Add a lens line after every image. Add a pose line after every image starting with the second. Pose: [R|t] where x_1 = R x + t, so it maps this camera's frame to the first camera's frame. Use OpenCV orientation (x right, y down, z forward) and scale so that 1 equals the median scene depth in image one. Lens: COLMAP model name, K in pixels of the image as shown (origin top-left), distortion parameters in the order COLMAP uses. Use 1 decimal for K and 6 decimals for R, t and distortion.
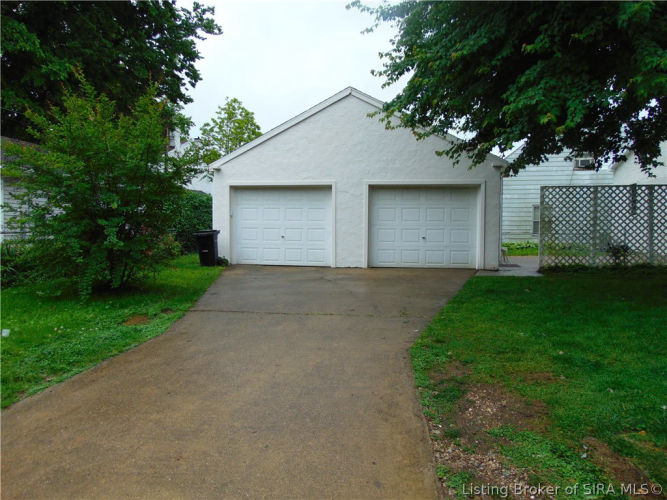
lens RADIAL K [[497.0, 0, 333.5], [0, 497.0, 250.0], [0, 0, 1]] dist [-0.031786, 0.060363]
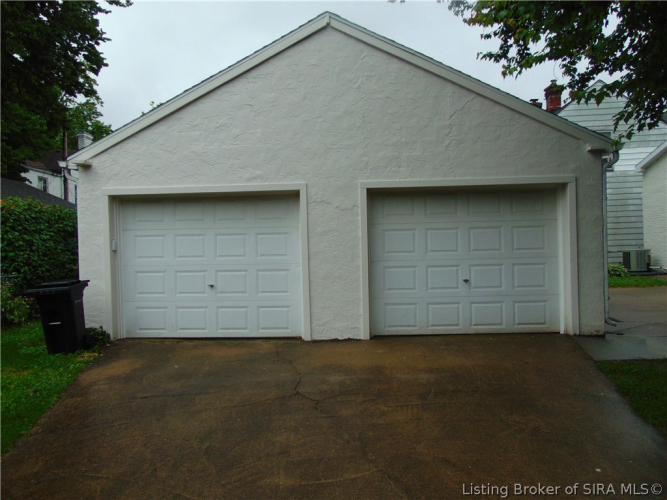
lens RADIAL K [[497.0, 0, 333.5], [0, 497.0, 250.0], [0, 0, 1]] dist [-0.031786, 0.060363]
pose [[0.992425, -0.031755, 0.118674, -0.033066], [0.035096, 0.999041, -0.026175, -0.049171], [-0.117729, 0.030142, 0.992588, 0.451062]]
